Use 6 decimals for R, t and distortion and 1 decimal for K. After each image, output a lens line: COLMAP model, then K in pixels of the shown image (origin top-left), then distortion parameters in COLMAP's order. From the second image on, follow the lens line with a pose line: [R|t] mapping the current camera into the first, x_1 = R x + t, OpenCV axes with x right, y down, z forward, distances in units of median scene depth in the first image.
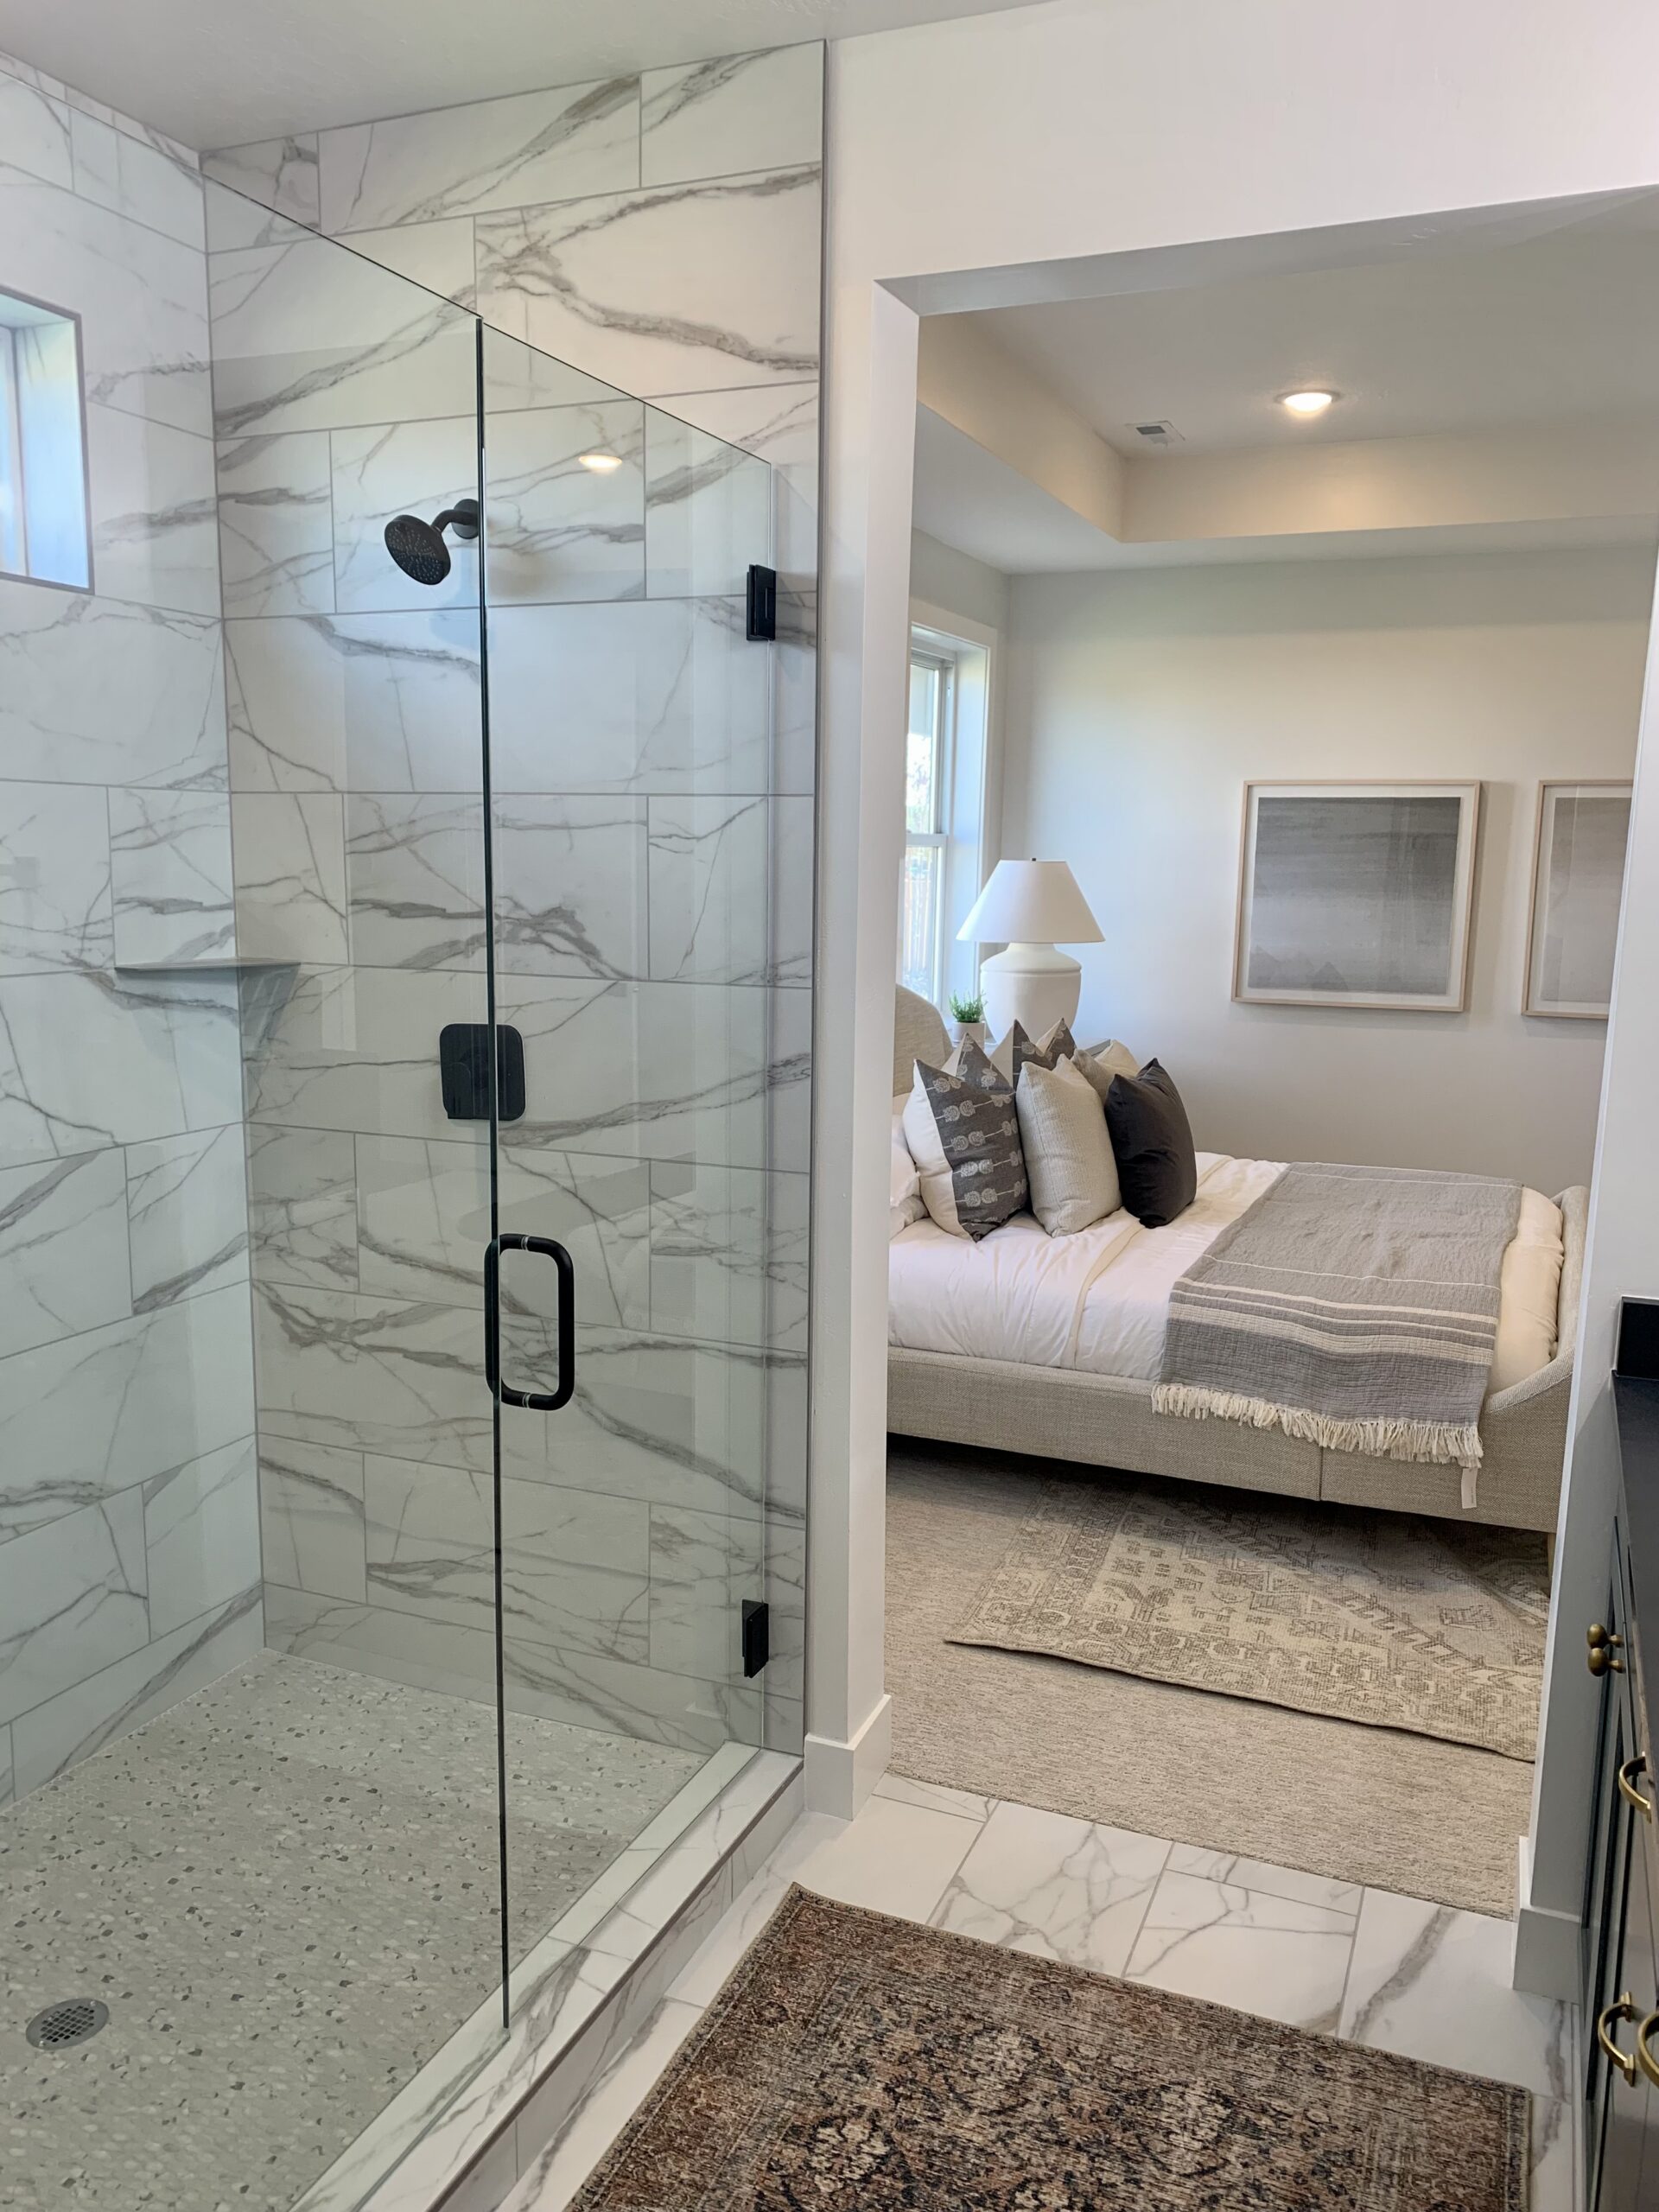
lens RADIAL K [[1710.8, 0, 829.5], [0, 1710.8, 1106.0], [0, 0, 1]] dist [0.064557, -0.003530]
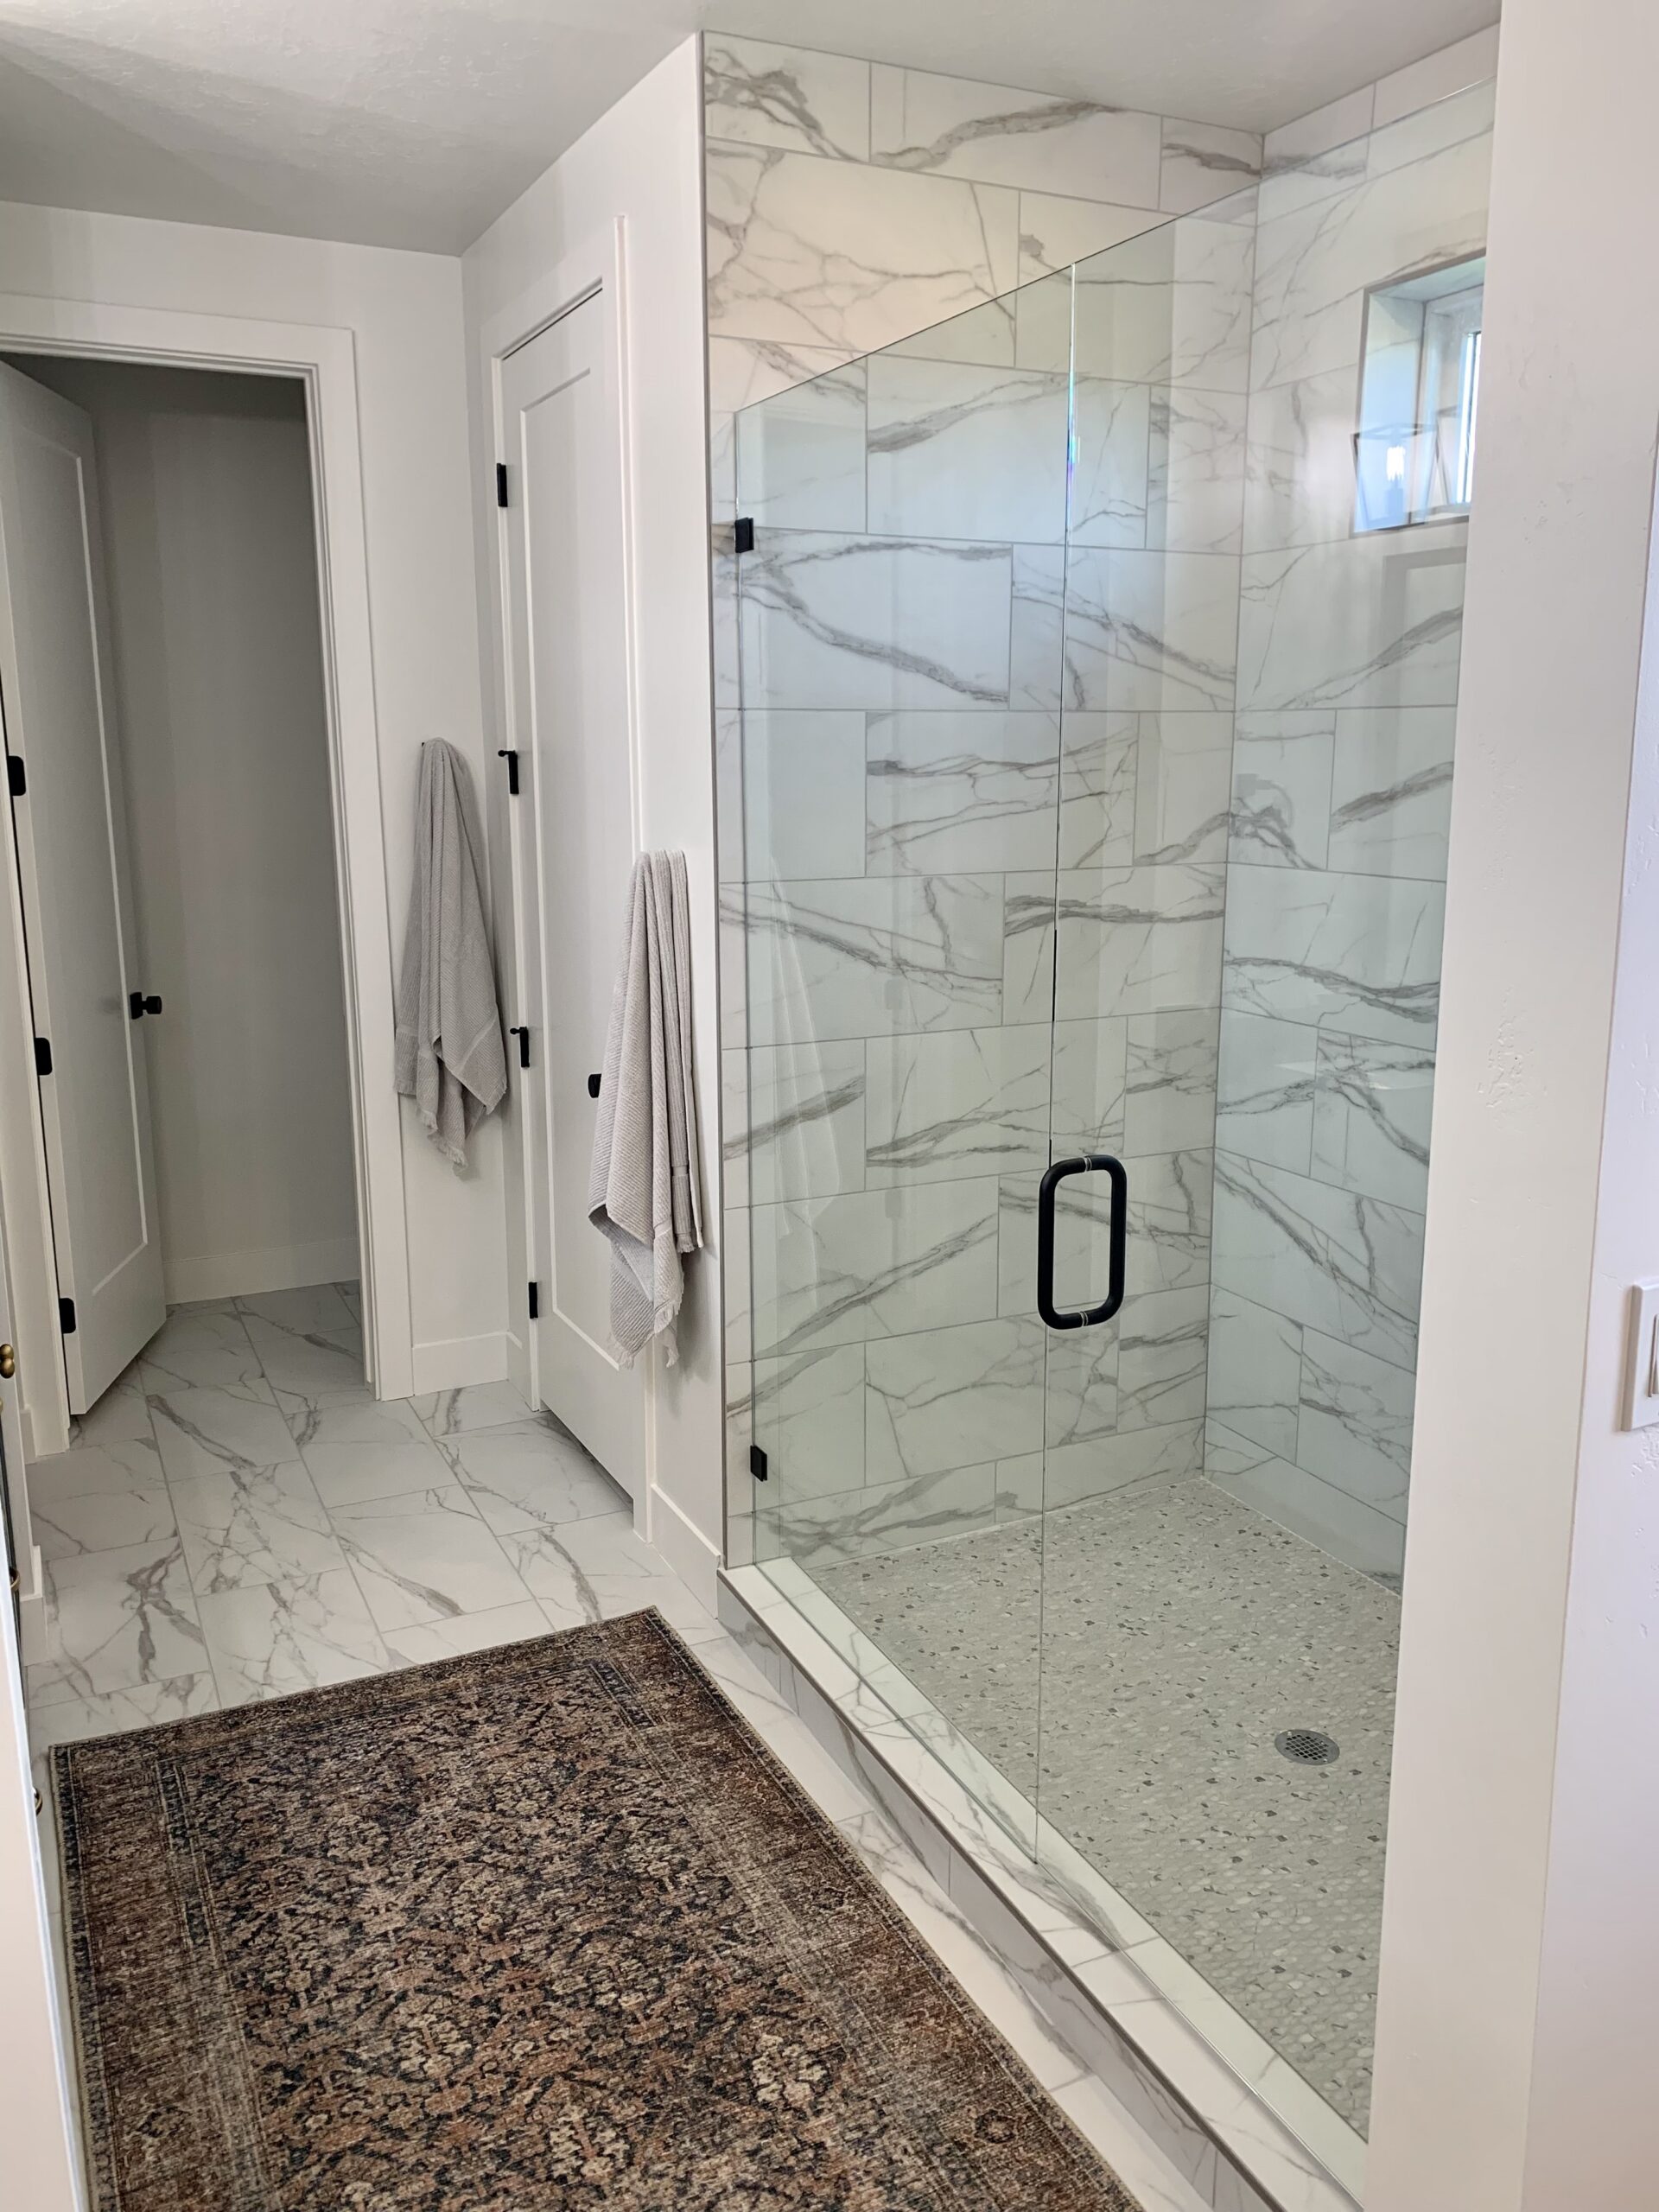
lens RADIAL K [[1710.8, 0, 829.5], [0, 1710.8, 1106.0], [0, 0, 1]] dist [0.064557, -0.003530]
pose [[-0.655064, 0.145445, -0.741442, 0.642011], [-0.116272, 0.950205, 0.289123, -0.216719], [0.746573, 0.275603, -0.605534, 1.445862]]
